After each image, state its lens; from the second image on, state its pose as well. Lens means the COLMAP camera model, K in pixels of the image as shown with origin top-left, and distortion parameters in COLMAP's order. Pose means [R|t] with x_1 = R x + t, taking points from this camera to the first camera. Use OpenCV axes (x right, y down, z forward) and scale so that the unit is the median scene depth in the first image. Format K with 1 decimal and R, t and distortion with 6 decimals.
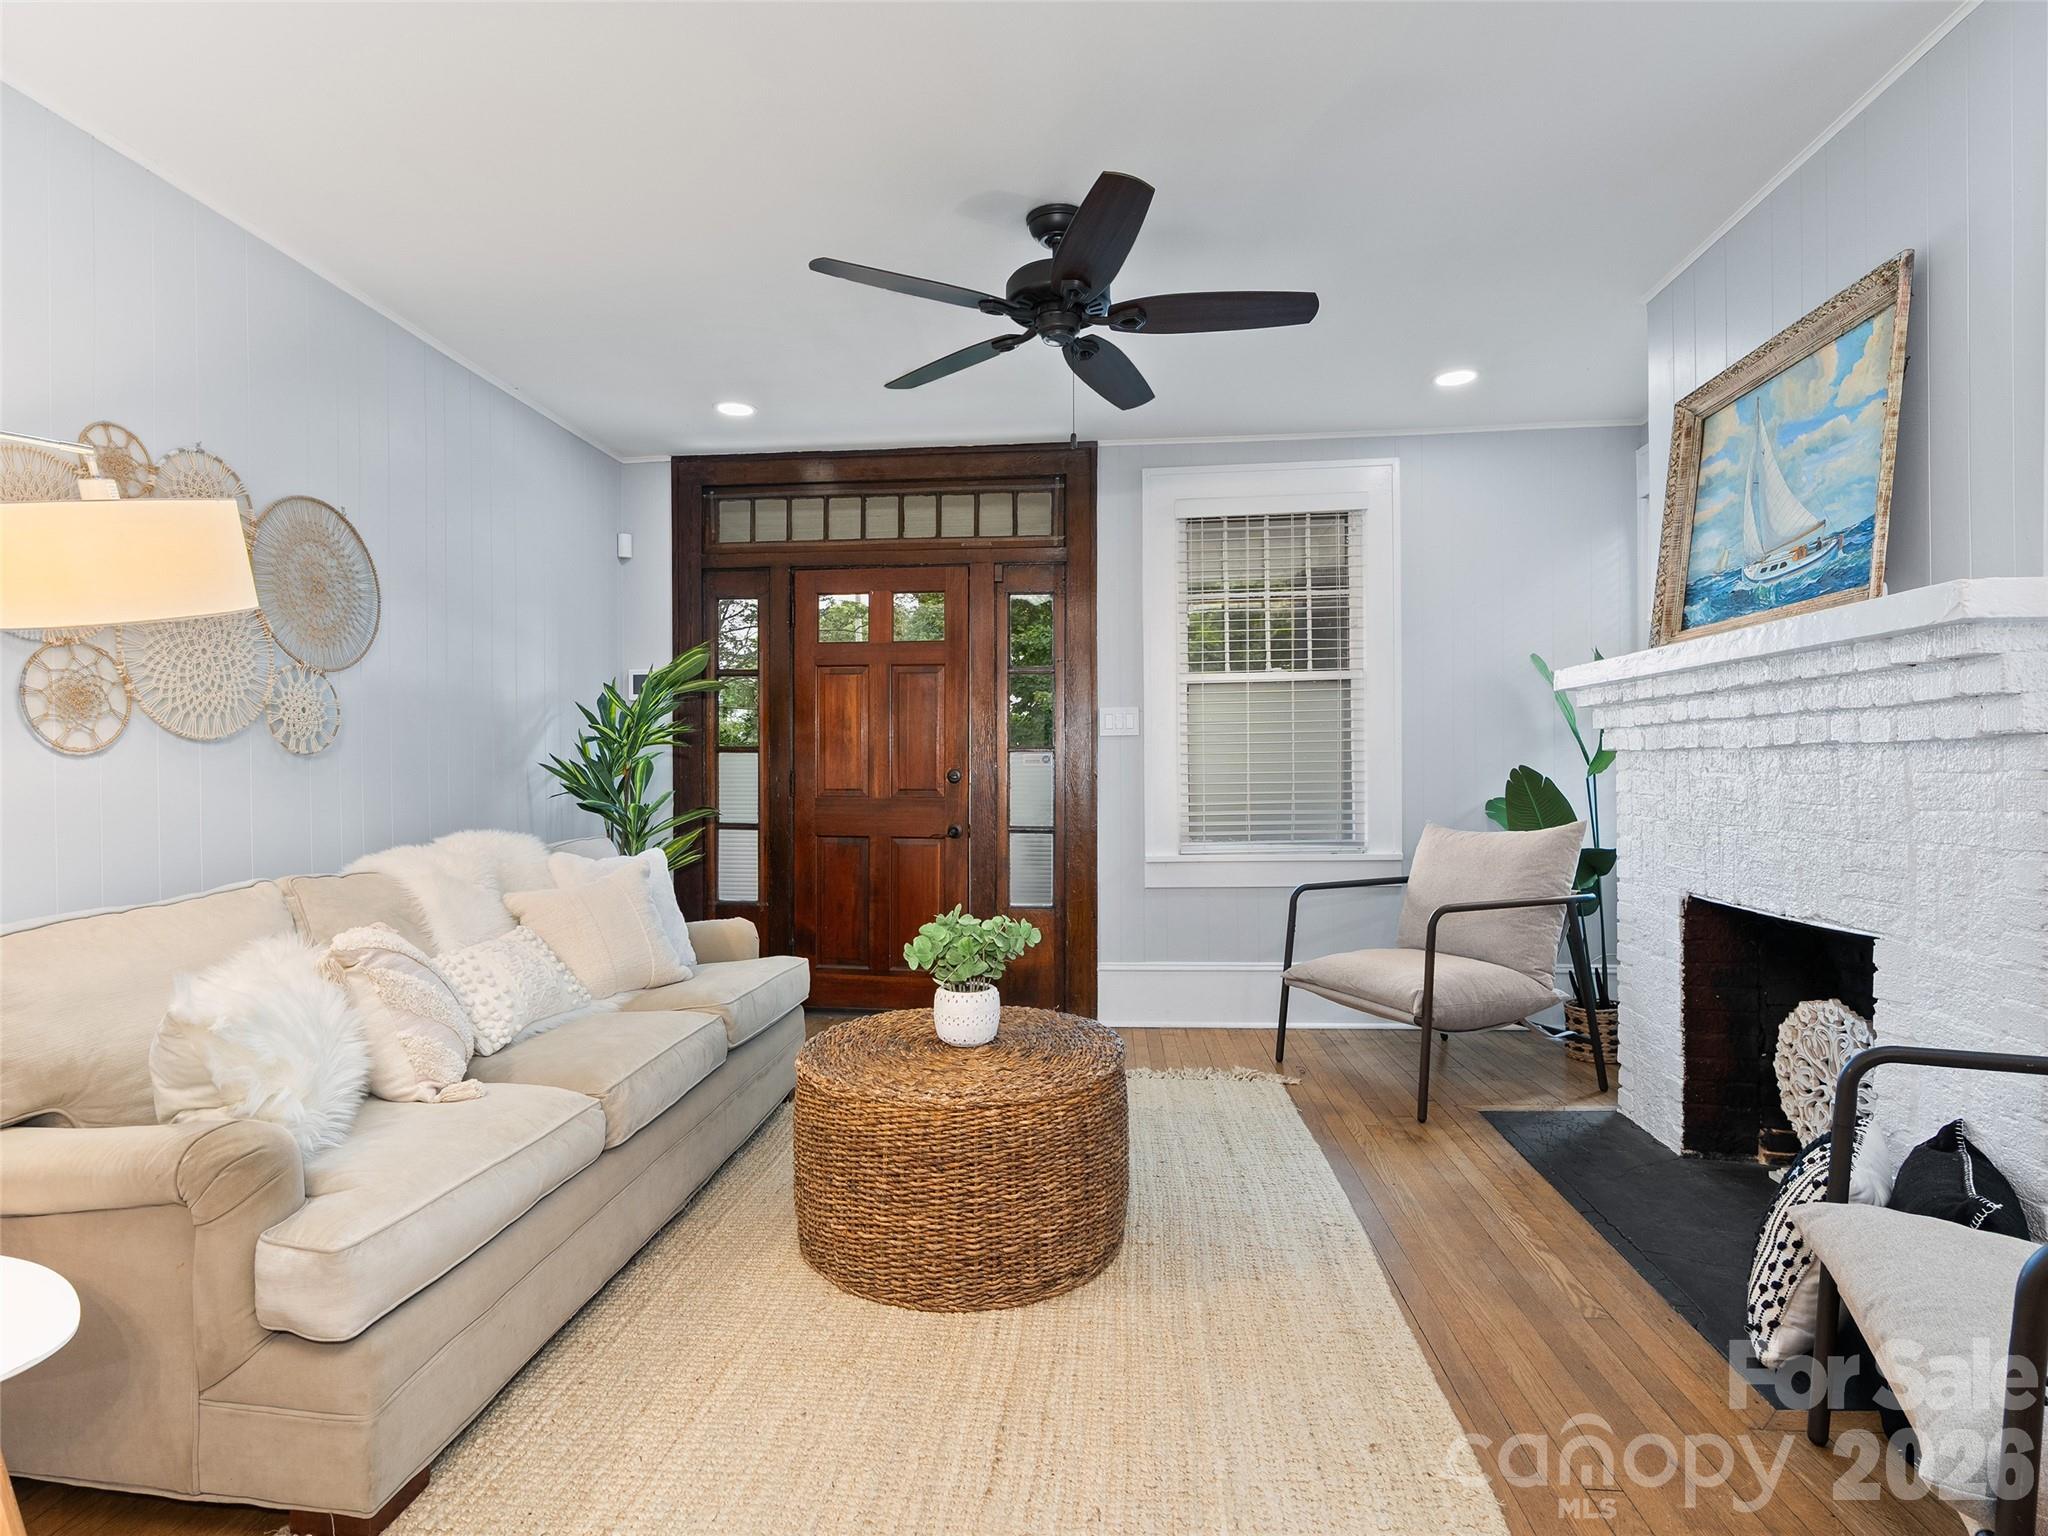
lens RADIAL K [[1029.2, 0, 1015.2], [0, 1029.2, 772.4], [0, 0, 1]] dist [-0.015158, 0.006134]
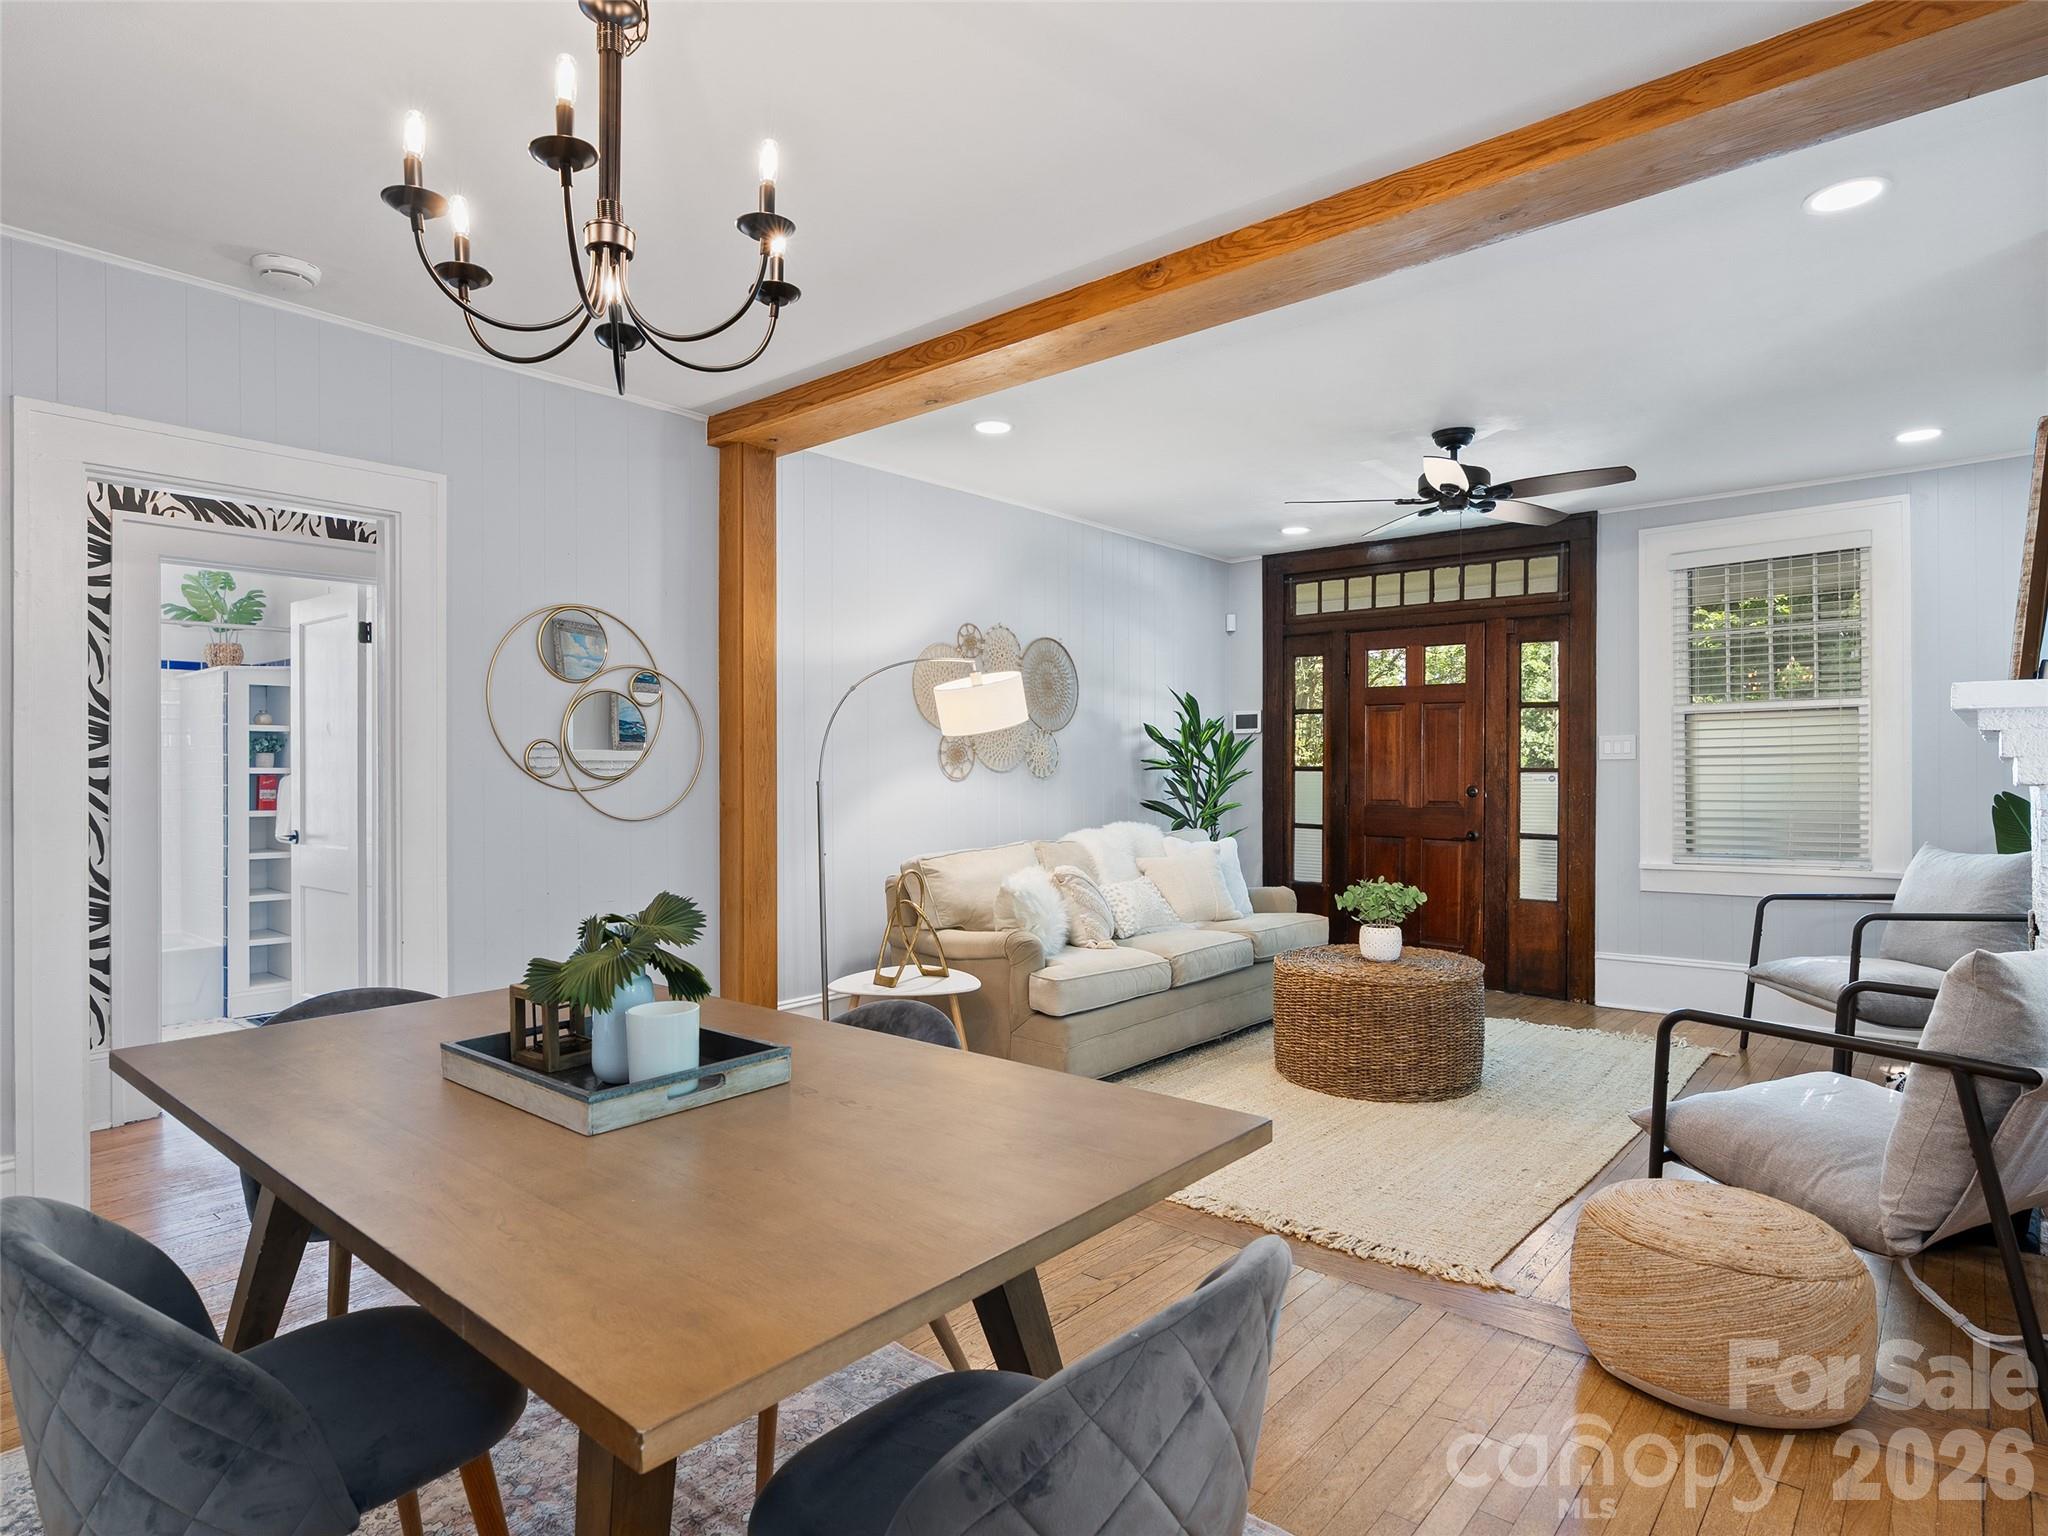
lens RADIAL K [[1129.0, 0, 1024.0], [0, 1129.0, 768.0], [0, 0, 1]] dist [-0.006992, -0.001371]
pose [[0.816881, 0.003632, -0.576795, 0.366814], [-0.005506, 0.999984, -0.001500, -0.025325], [0.576780, 0.004401, 0.816887, -0.553047]]
